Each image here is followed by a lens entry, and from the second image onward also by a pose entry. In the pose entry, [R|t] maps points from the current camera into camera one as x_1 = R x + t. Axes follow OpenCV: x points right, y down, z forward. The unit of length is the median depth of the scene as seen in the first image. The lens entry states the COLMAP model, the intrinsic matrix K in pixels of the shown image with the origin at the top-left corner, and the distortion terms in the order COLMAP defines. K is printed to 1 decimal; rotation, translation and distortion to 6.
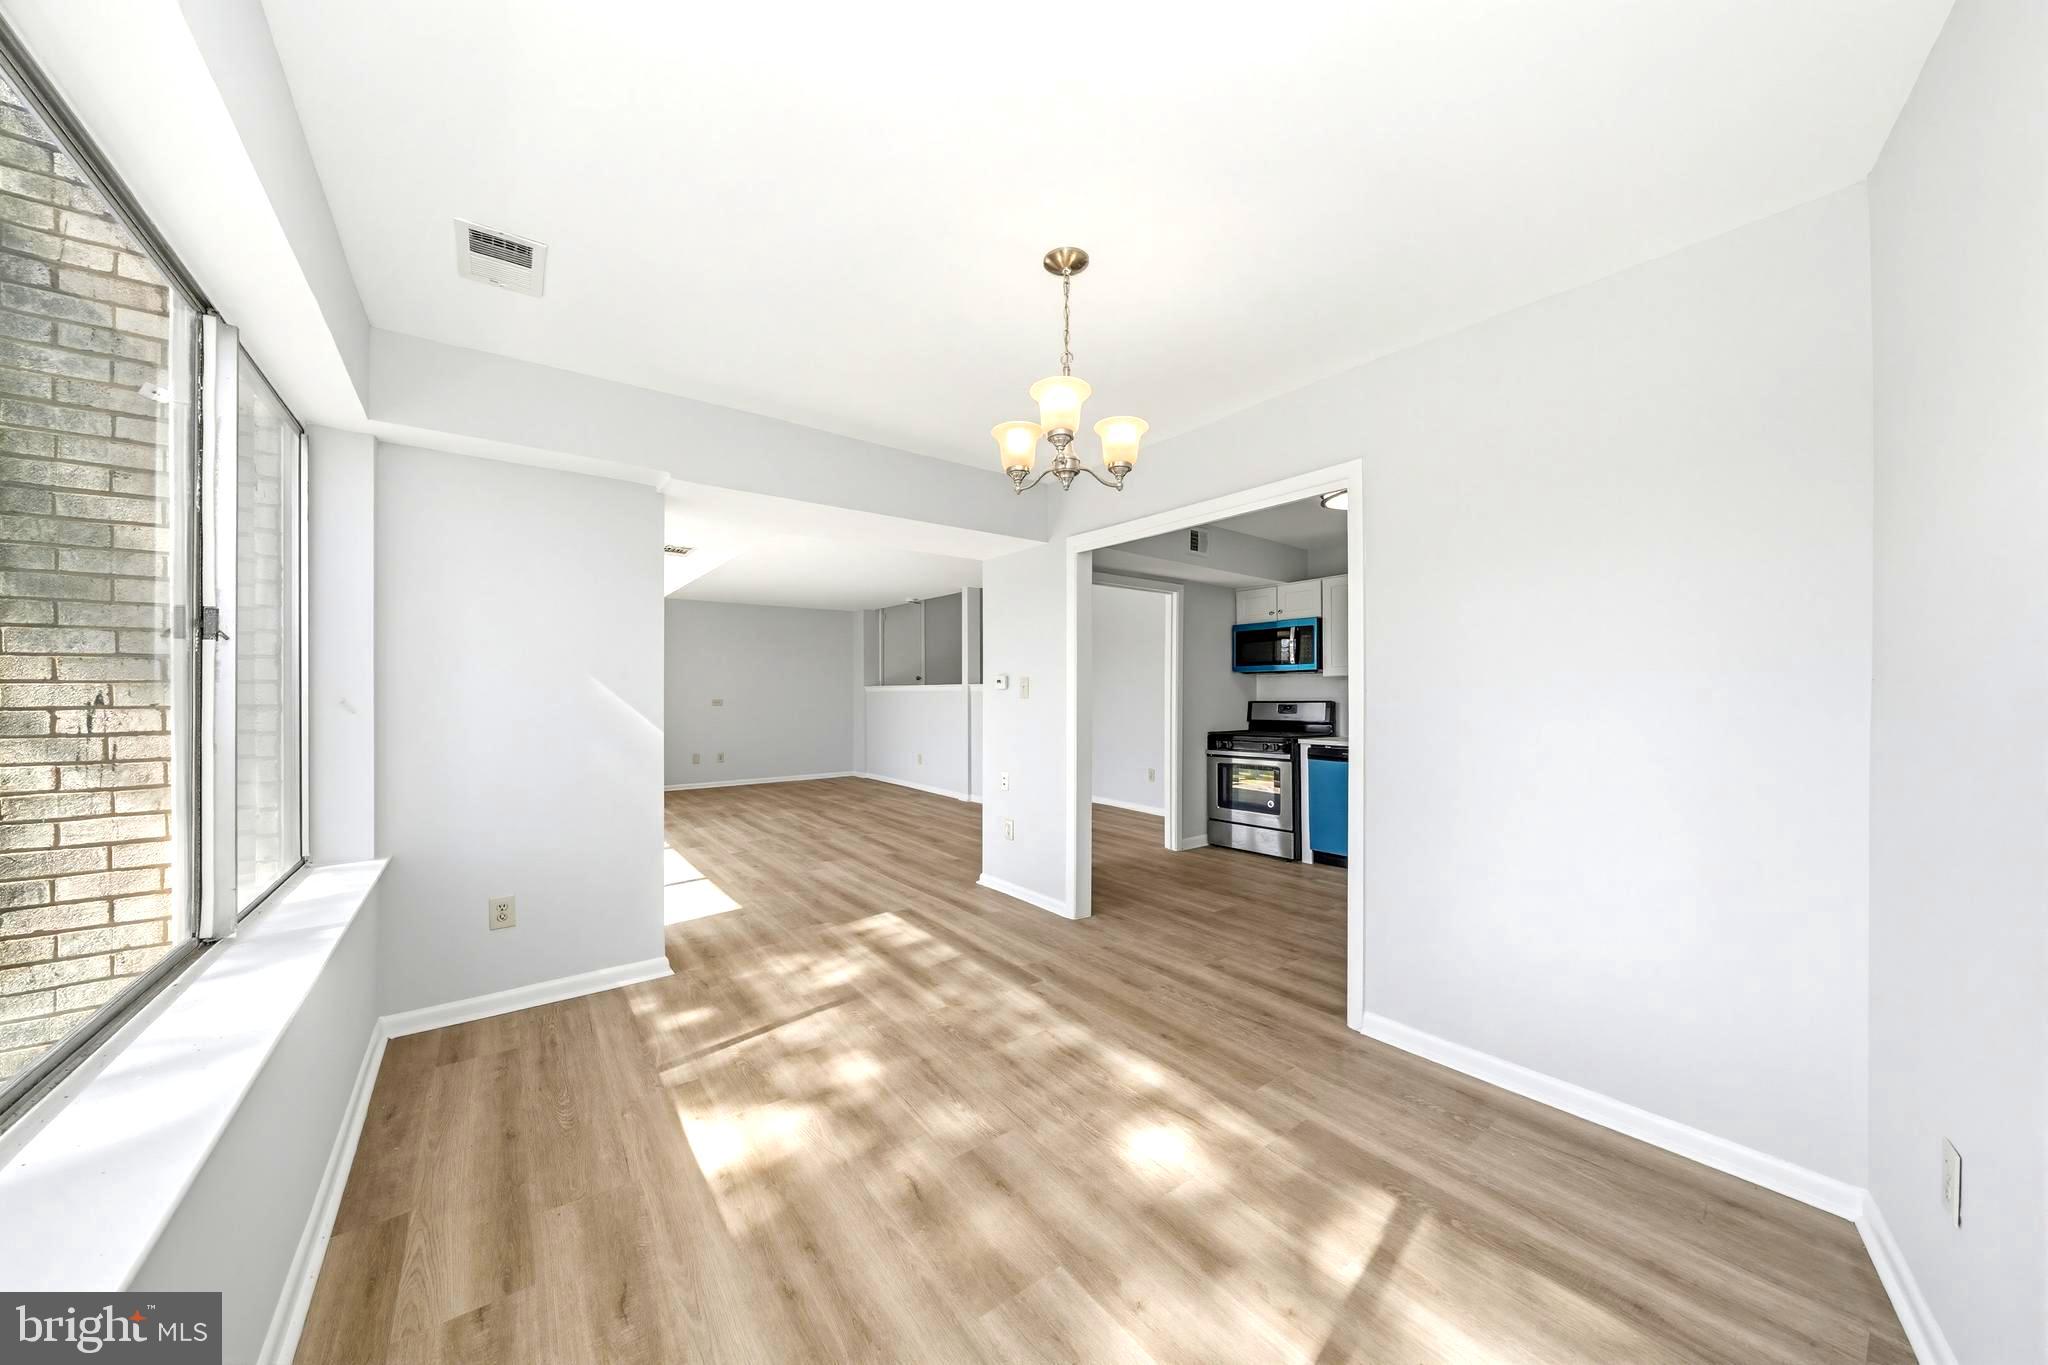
lens RADIAL K [[698.7, 0, 1027.4], [0, 698.7, 691.1], [0, 0, 1]] dist [-0.000774, -0.000064]
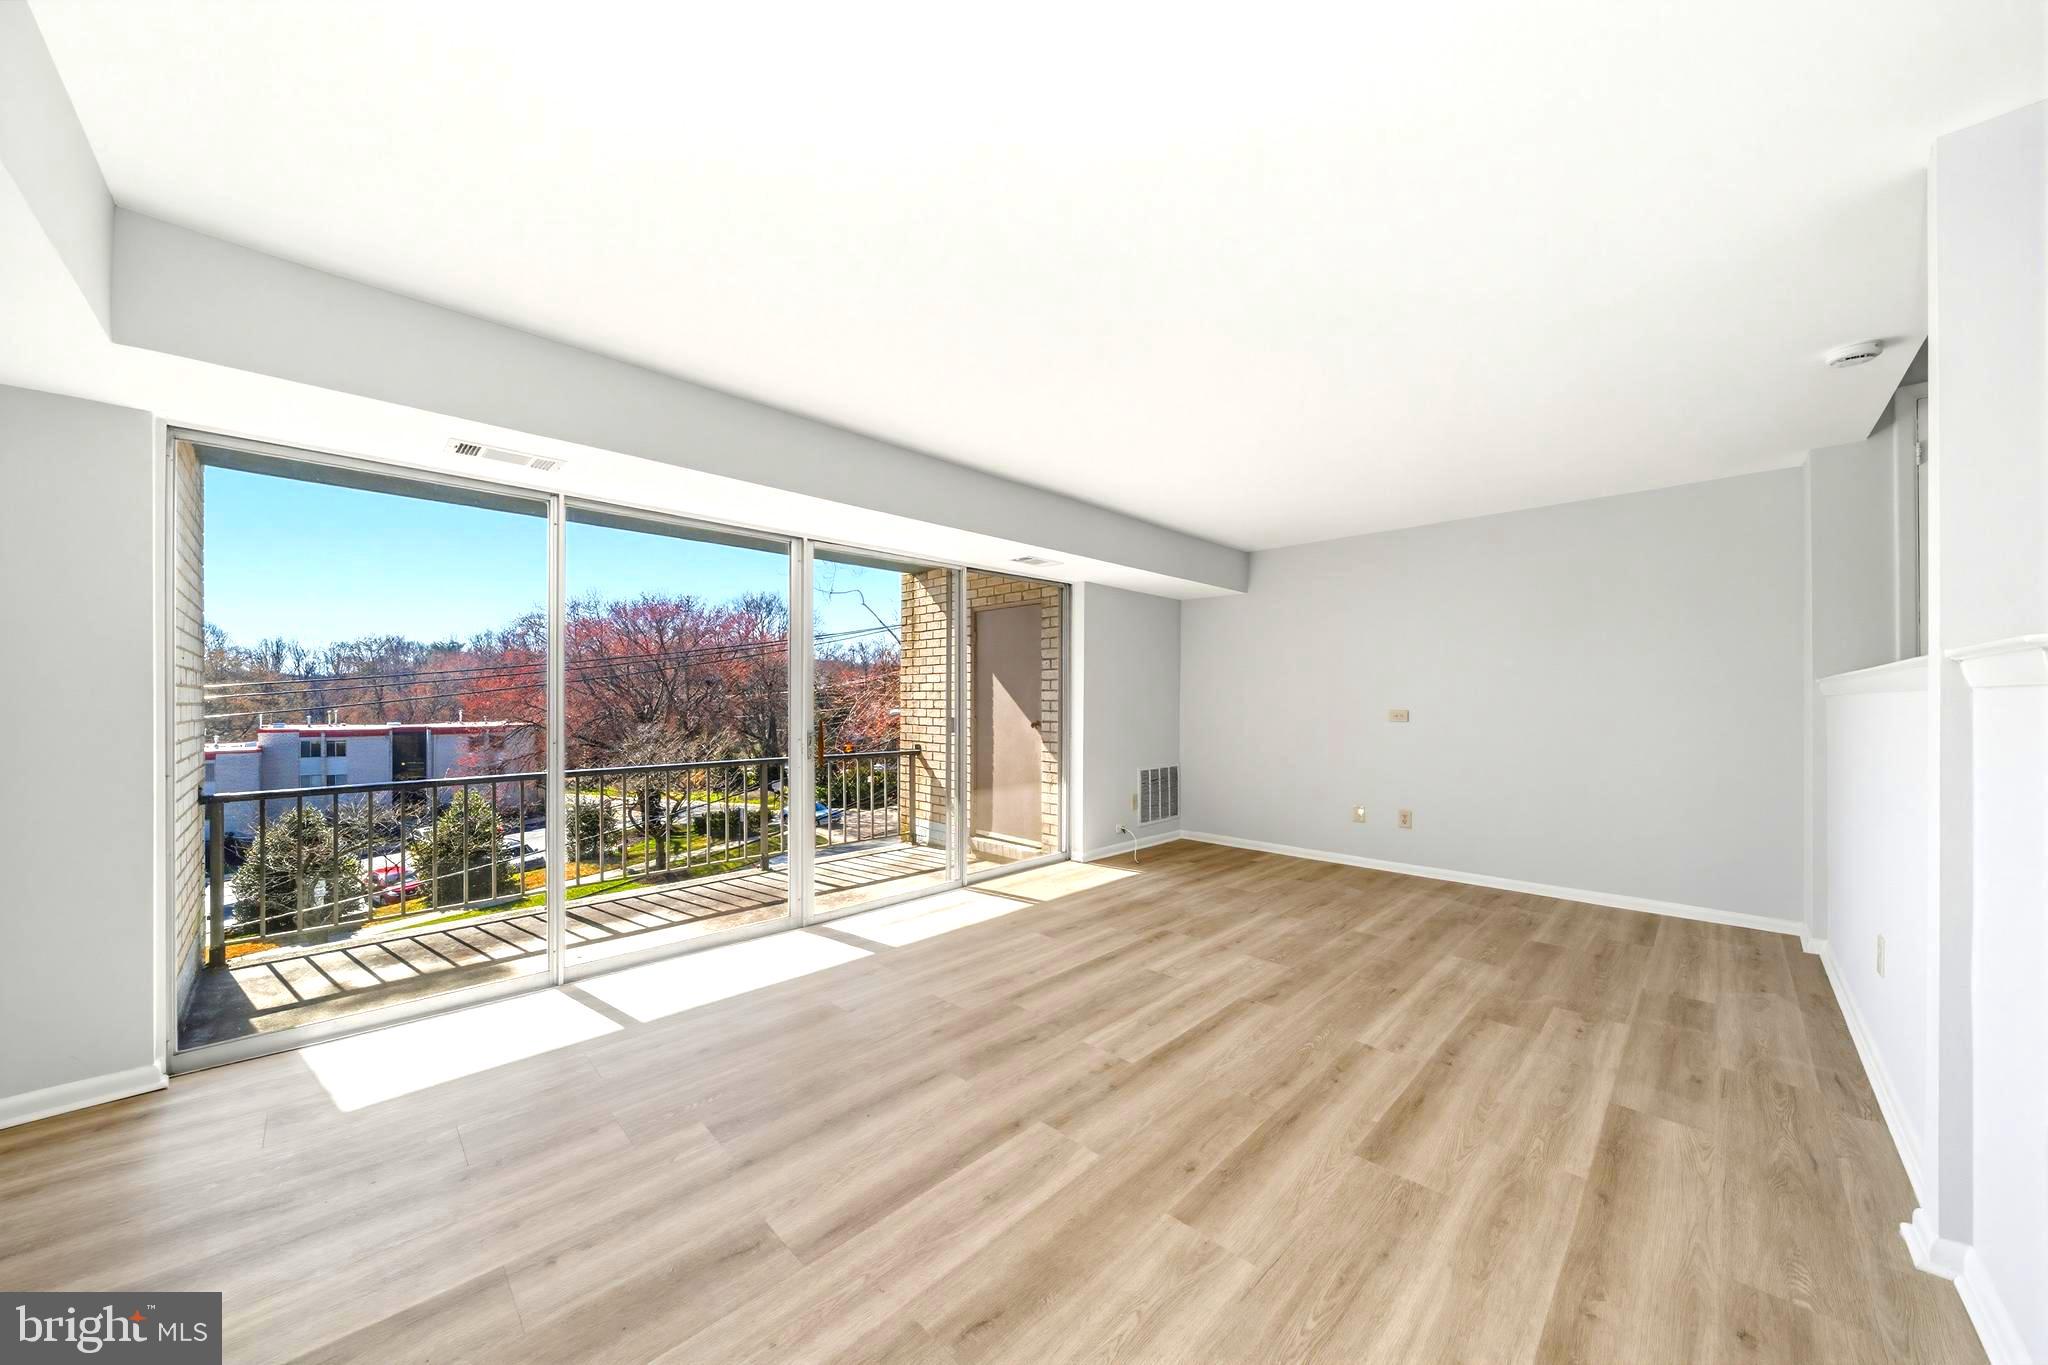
lens RADIAL K [[701.1, 0, 983.5], [0, 701.1, 700.9], [0, 0, 1]] dist [-0.003436, -0.000129]
pose [[0.097419, 0.003215, -0.995238, 0.129047], [-0.001448, 0.999994, 0.003089, 0.005379], [0.995242, 0.001140, 0.097423, 1.256996]]
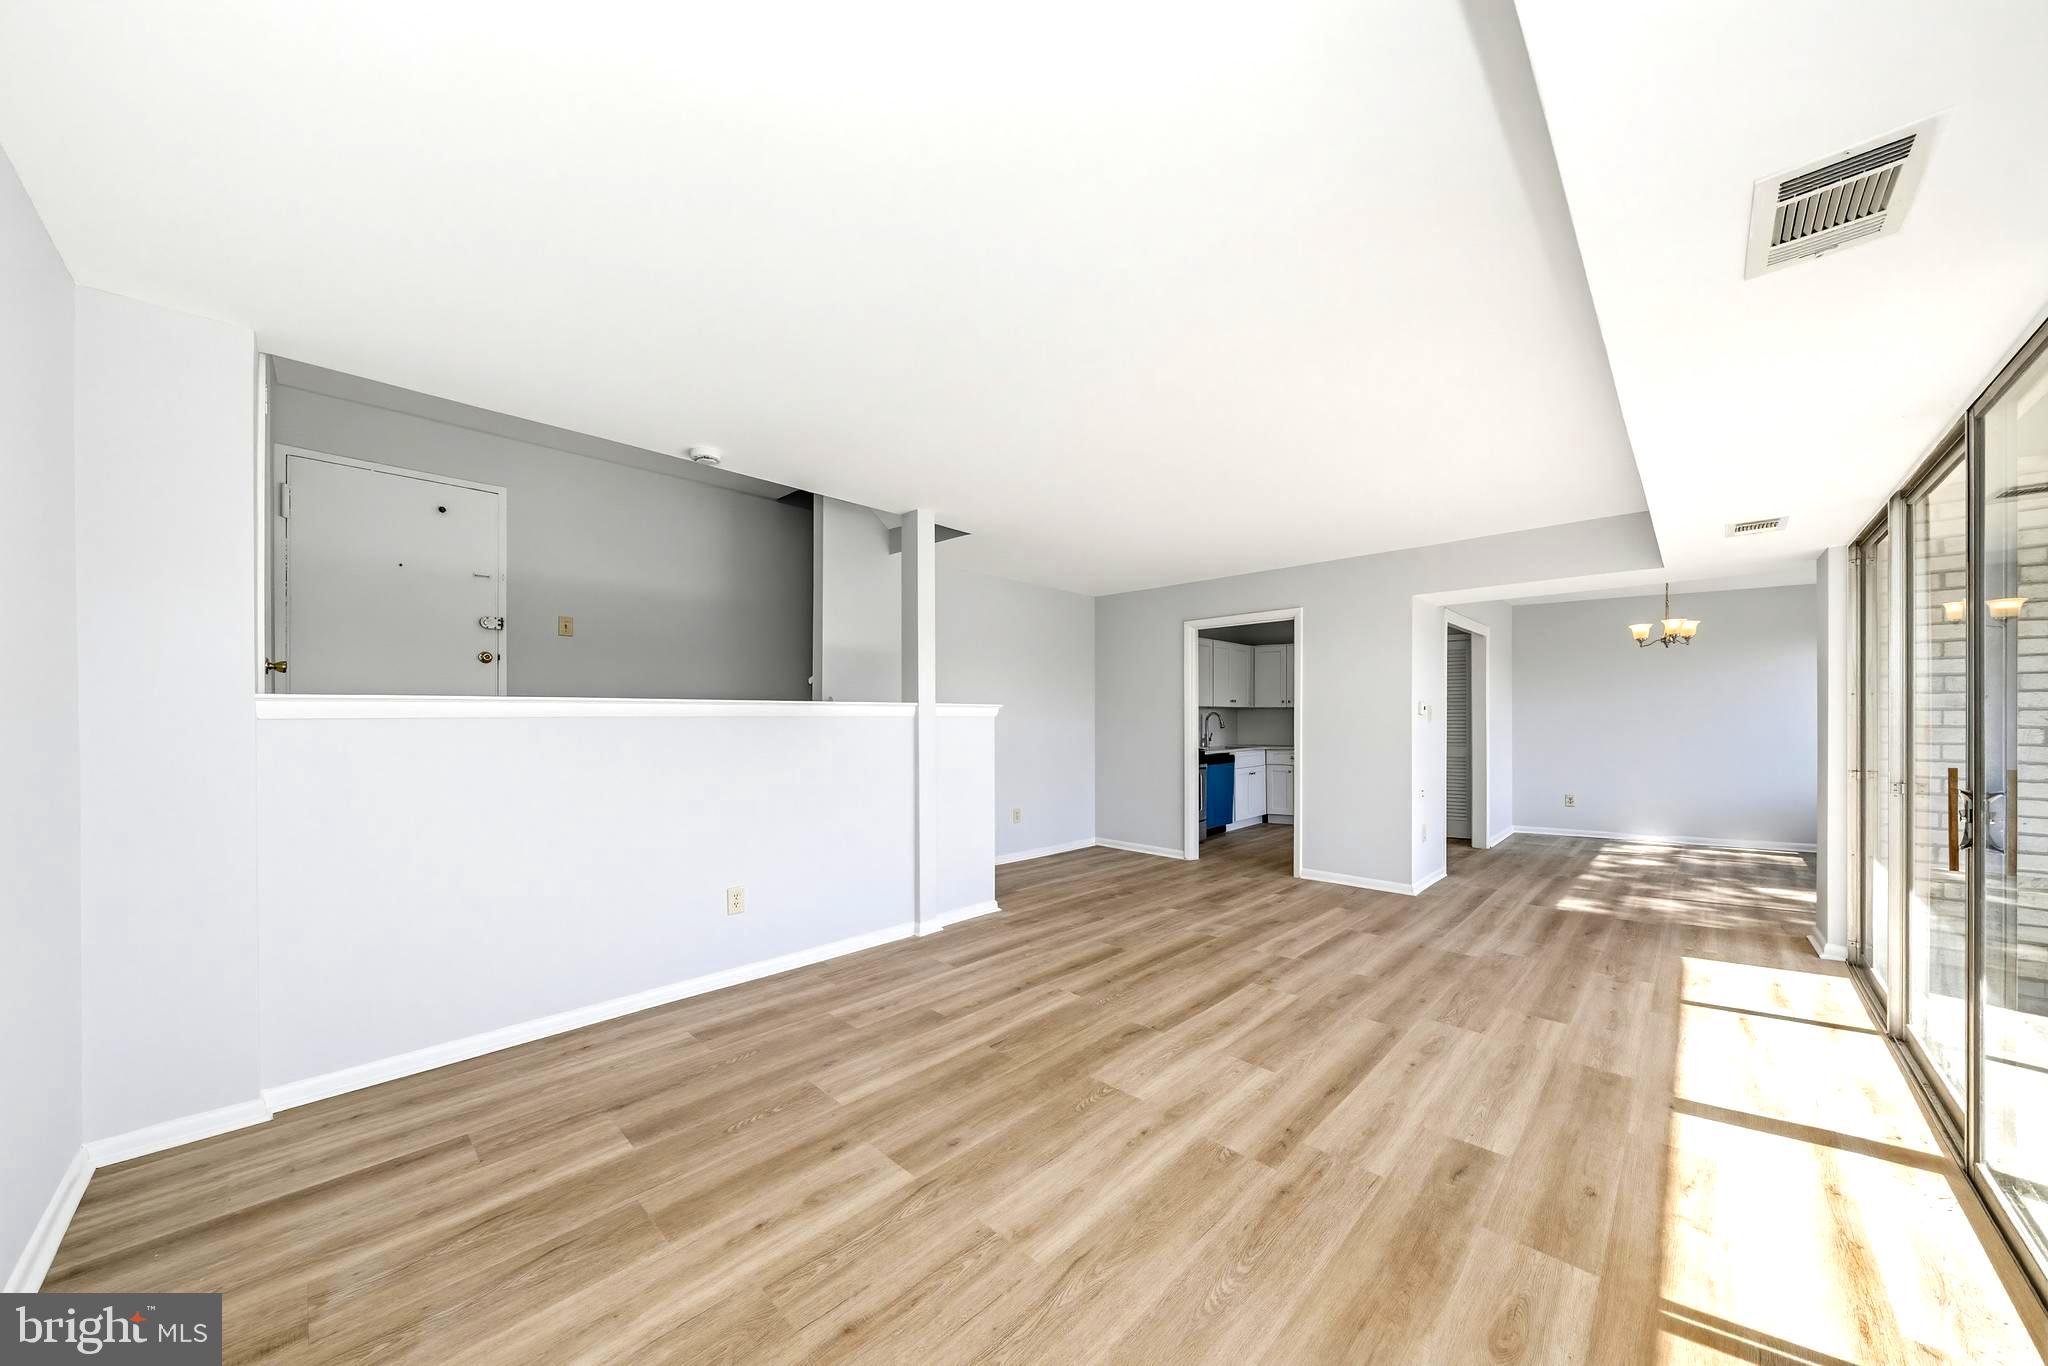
lens RADIAL K [[710.3, 0, 1021.0], [0, 710.3, 705.1], [0, 0, 1]] dist [-0.001065, -0.000339]
pose [[-0.149929, 0.016522, 0.988559, -1.062471], [0.000050, 0.999860, -0.016704, 0.000767], [-0.988697, -0.002455, -0.149909, 1.761650]]
